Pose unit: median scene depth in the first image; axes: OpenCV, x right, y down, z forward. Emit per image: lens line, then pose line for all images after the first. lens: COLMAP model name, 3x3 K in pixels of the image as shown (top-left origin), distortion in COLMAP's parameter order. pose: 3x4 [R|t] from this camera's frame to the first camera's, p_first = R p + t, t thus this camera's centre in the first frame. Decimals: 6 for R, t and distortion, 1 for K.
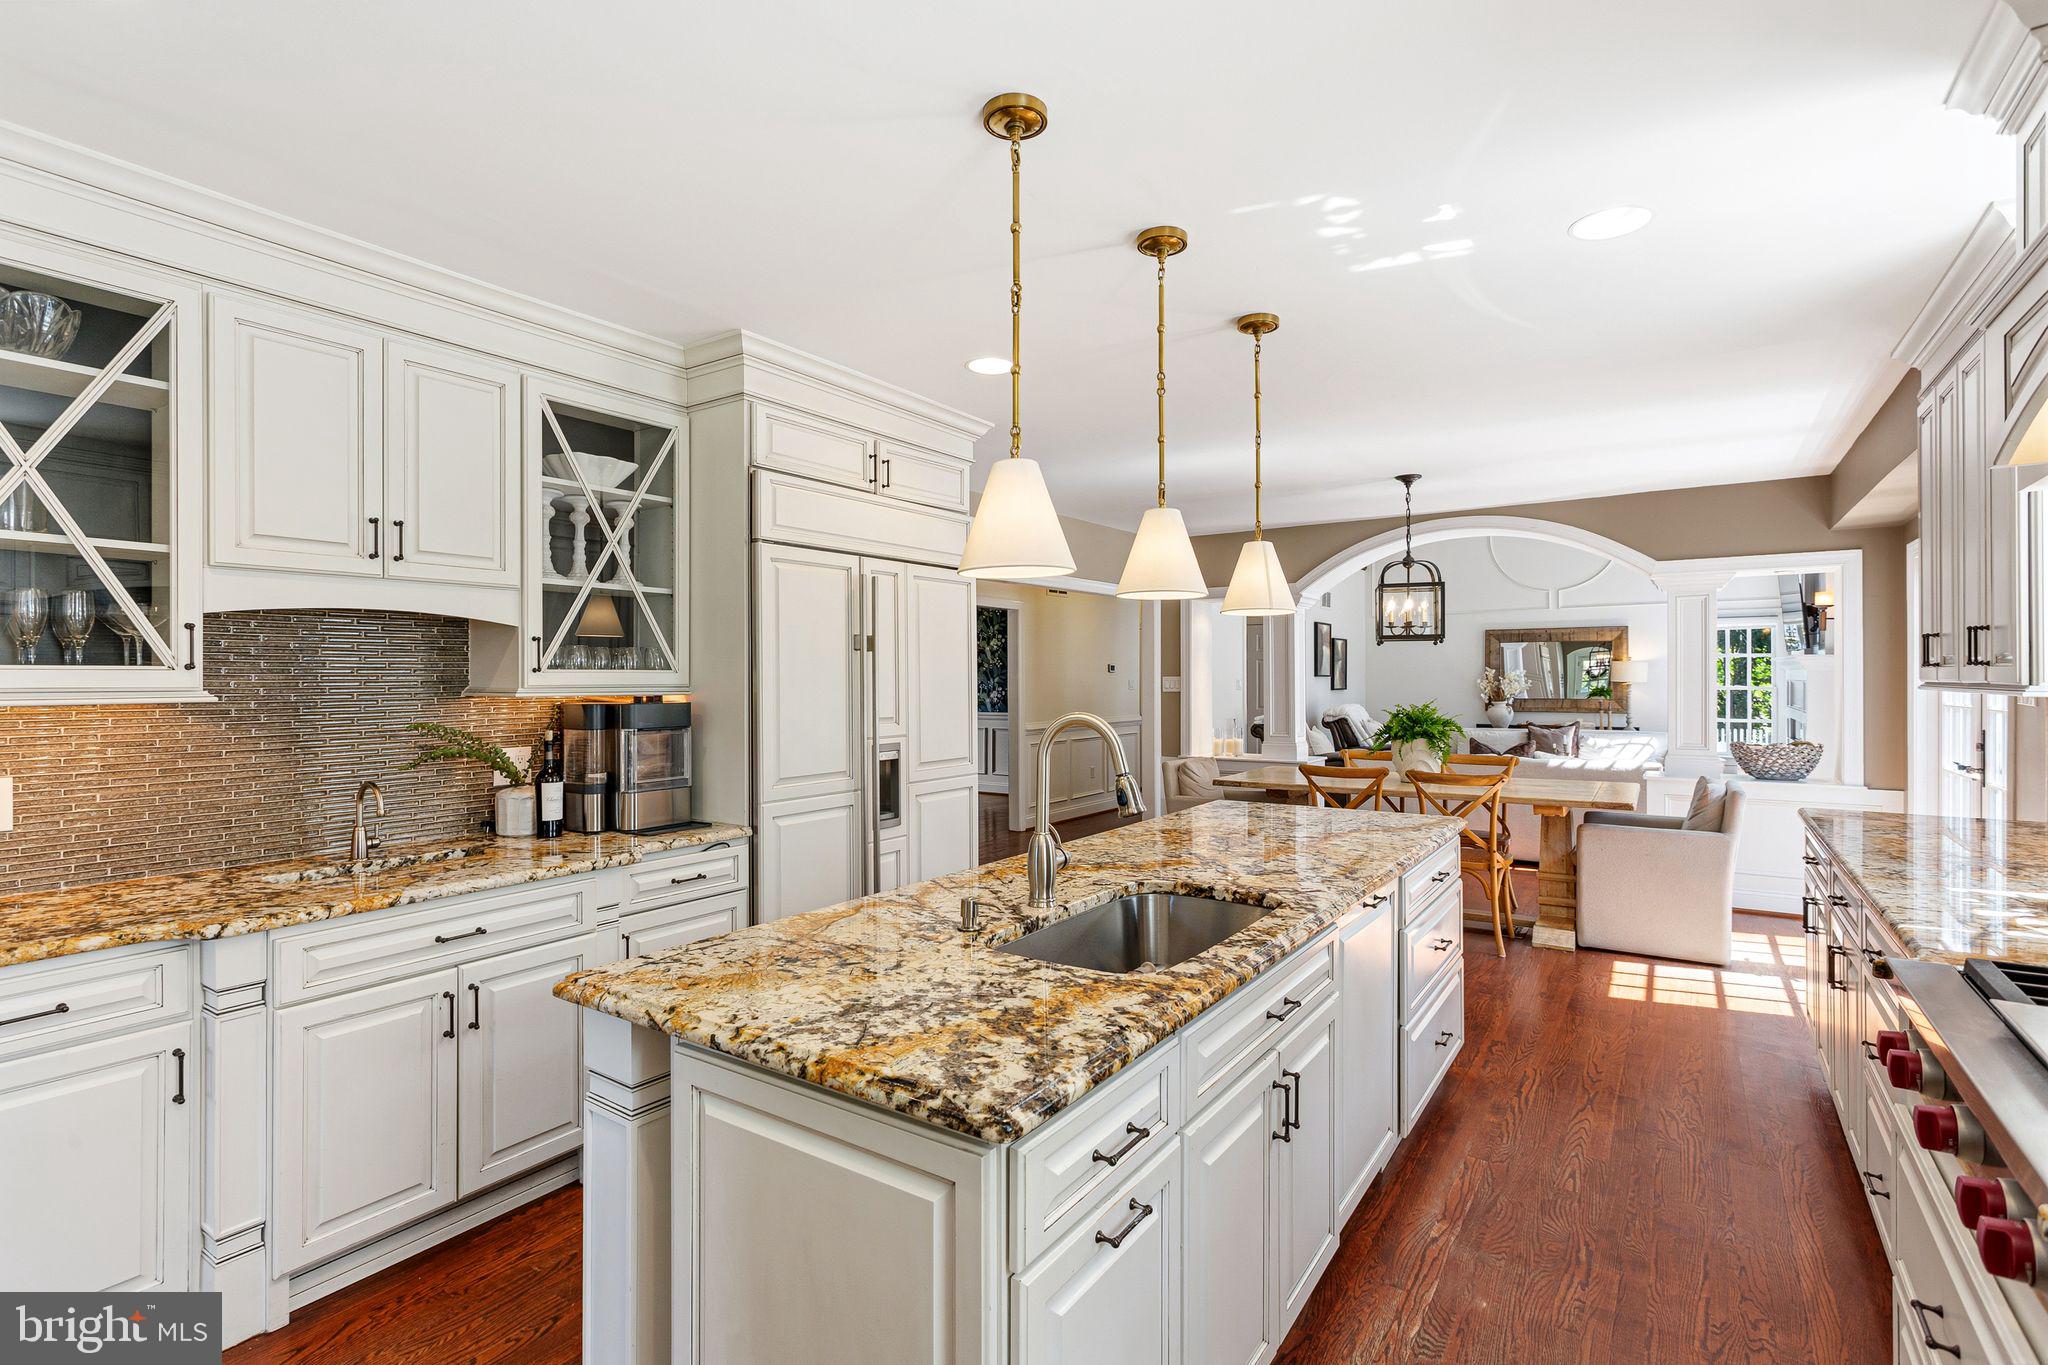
lens RADIAL K [[973.3, 0, 1022.7], [0, 973.3, 679.0], [0, 0, 1]] dist [-0.000157, -0.000002]
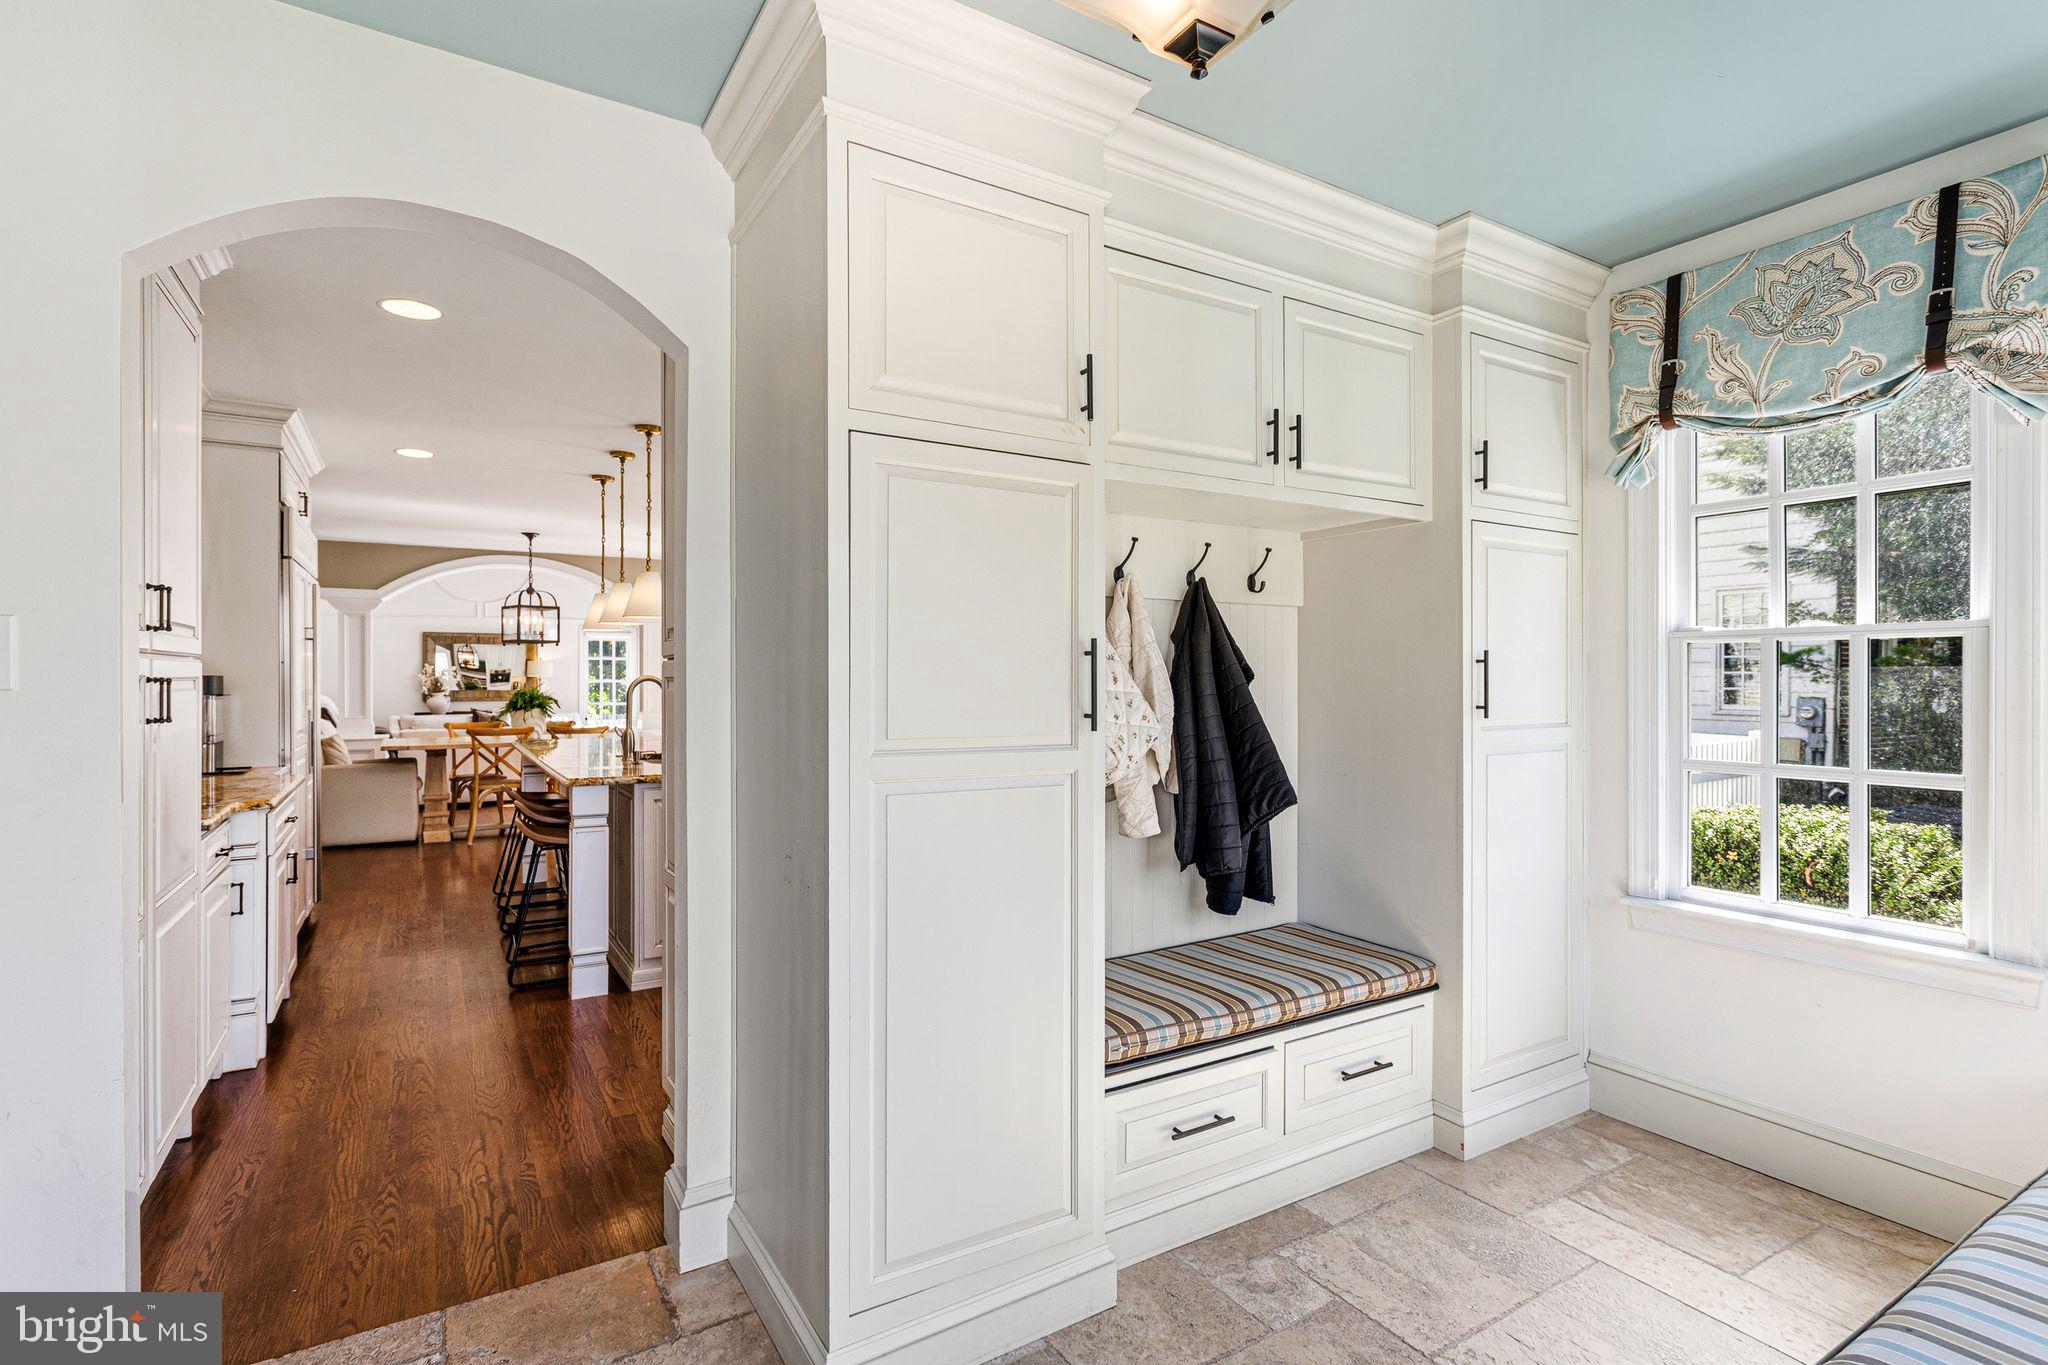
lens RADIAL K [[973.3, 0, 1019.8], [0, 973.3, 681.6], [0, 0, 1]] dist [-0.000157, -0.000002]
pose [[0.412200, 0.001966, 0.911091, -0.653092], [-0.002753, 0.999996, -0.000913, 0.018298], [-0.911089, -0.002132, 0.412204, -0.300007]]
